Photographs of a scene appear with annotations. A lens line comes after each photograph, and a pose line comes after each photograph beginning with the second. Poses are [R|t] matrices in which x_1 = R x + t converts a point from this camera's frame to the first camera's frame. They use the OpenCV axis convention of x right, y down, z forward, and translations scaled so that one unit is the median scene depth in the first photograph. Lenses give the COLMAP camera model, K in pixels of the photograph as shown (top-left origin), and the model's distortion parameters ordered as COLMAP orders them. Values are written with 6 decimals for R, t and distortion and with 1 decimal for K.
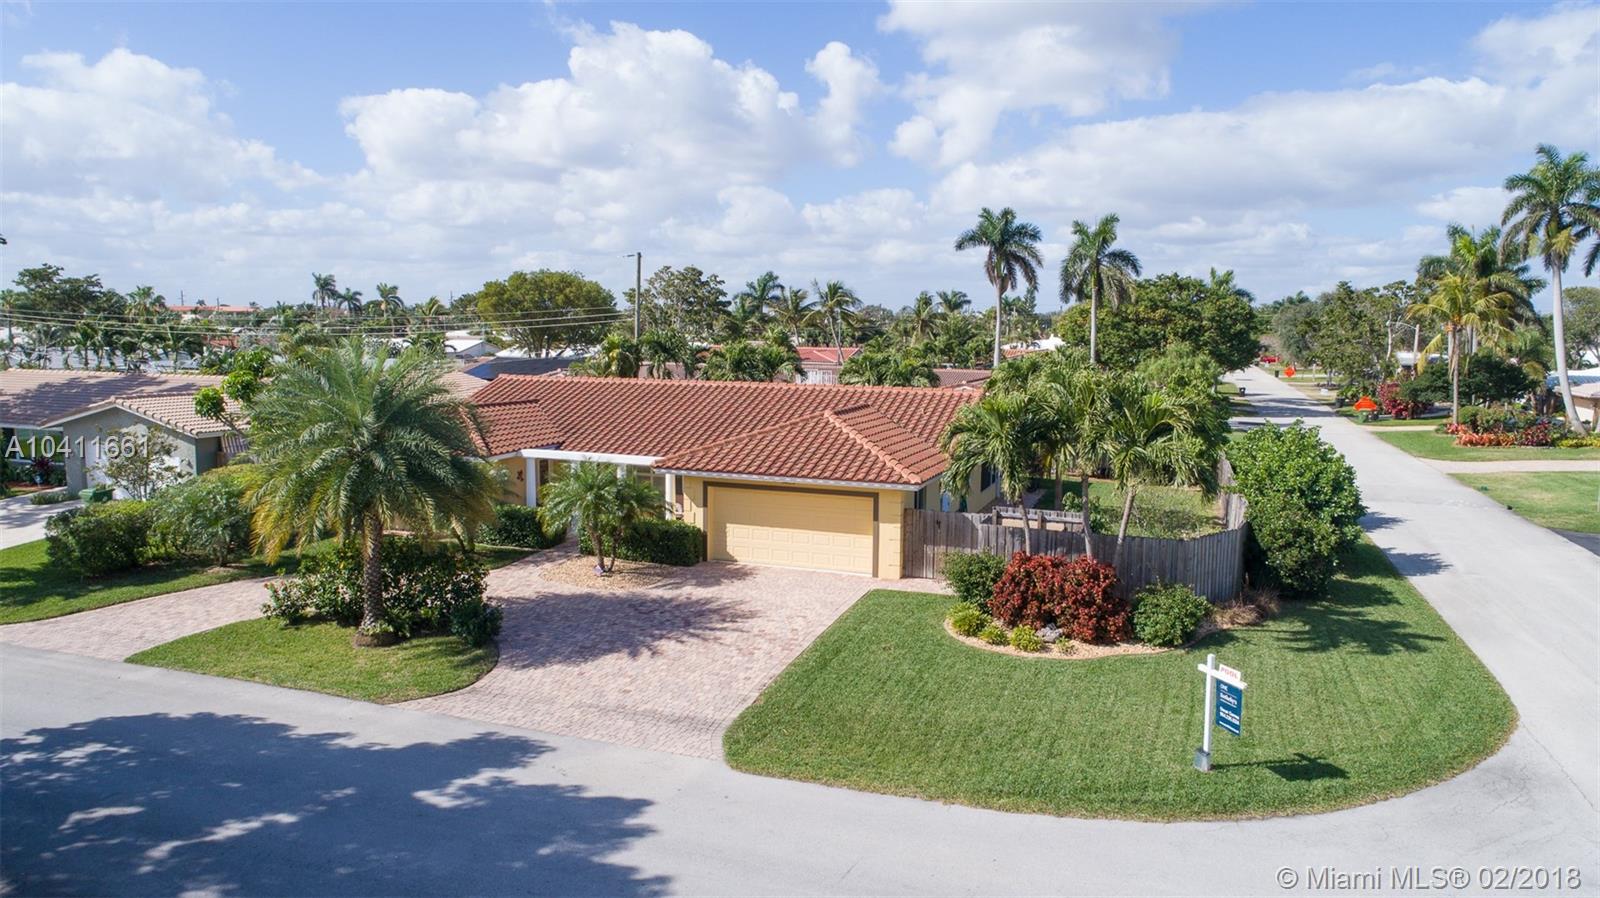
lens RADIAL K [[1084.2, 0, 798.8], [0, 1084.2, 457.2], [0, 0, 1]] dist [-0.004133, 0.006225]
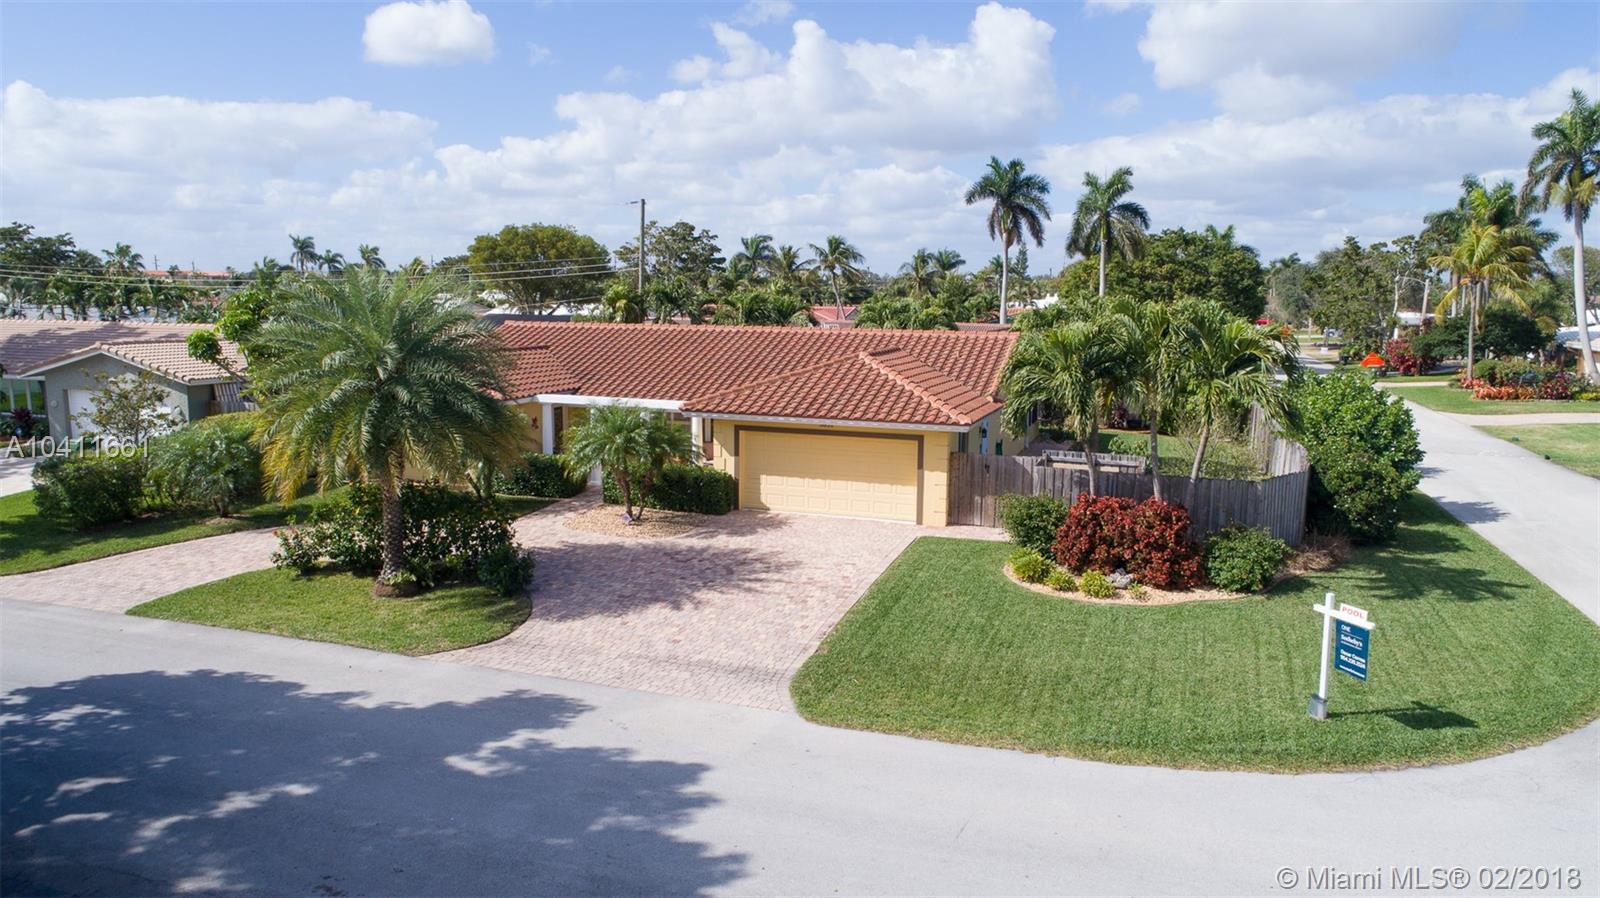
lens RADIAL K [[1084.1, 0, 800.4], [0, 1084.1, 453.4], [0, 0, 1]] dist [-0.004696, 0.007110]
pose [[0.999833, -0.003055, 0.018045, -0.058587], [0.002572, 0.999640, 0.026690, 0.026581], [-0.018120, -0.026639, 0.999481, 0.065474]]
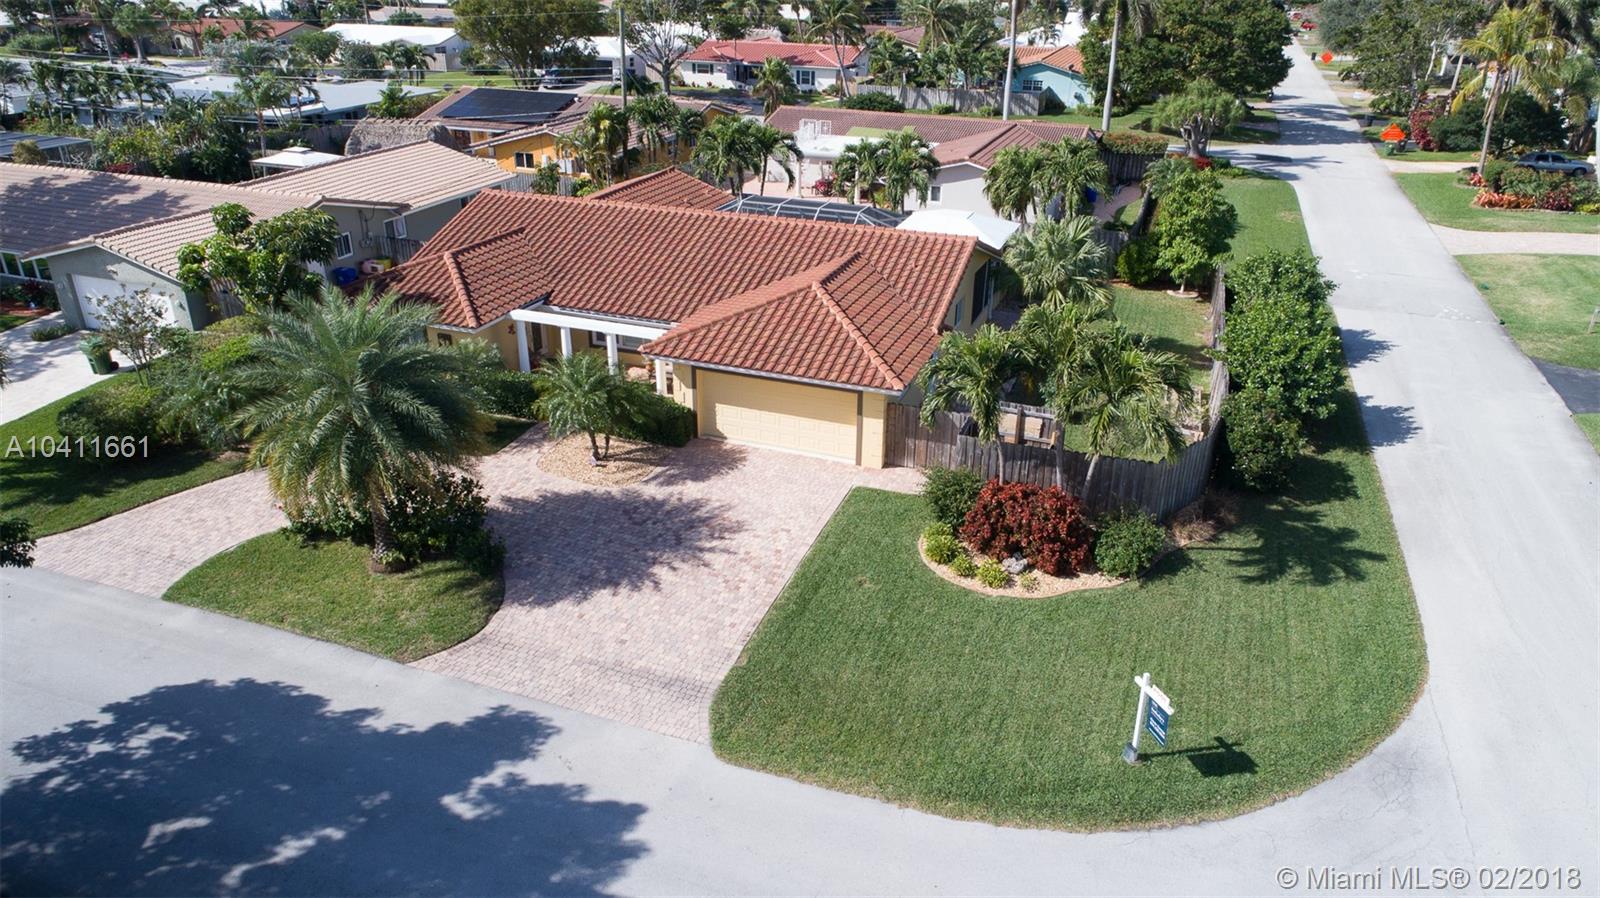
lens RADIAL K [[1084.2, 0, 798.8], [0, 1084.2, 457.2], [0, 0, 1]] dist [-0.004133, 0.006225]
pose [[0.999976, -0.000576, -0.006875, 0.023370], [0.002701, 0.949610, 0.313423, -0.260674], [0.006348, -0.313434, 0.949589, 0.012224]]
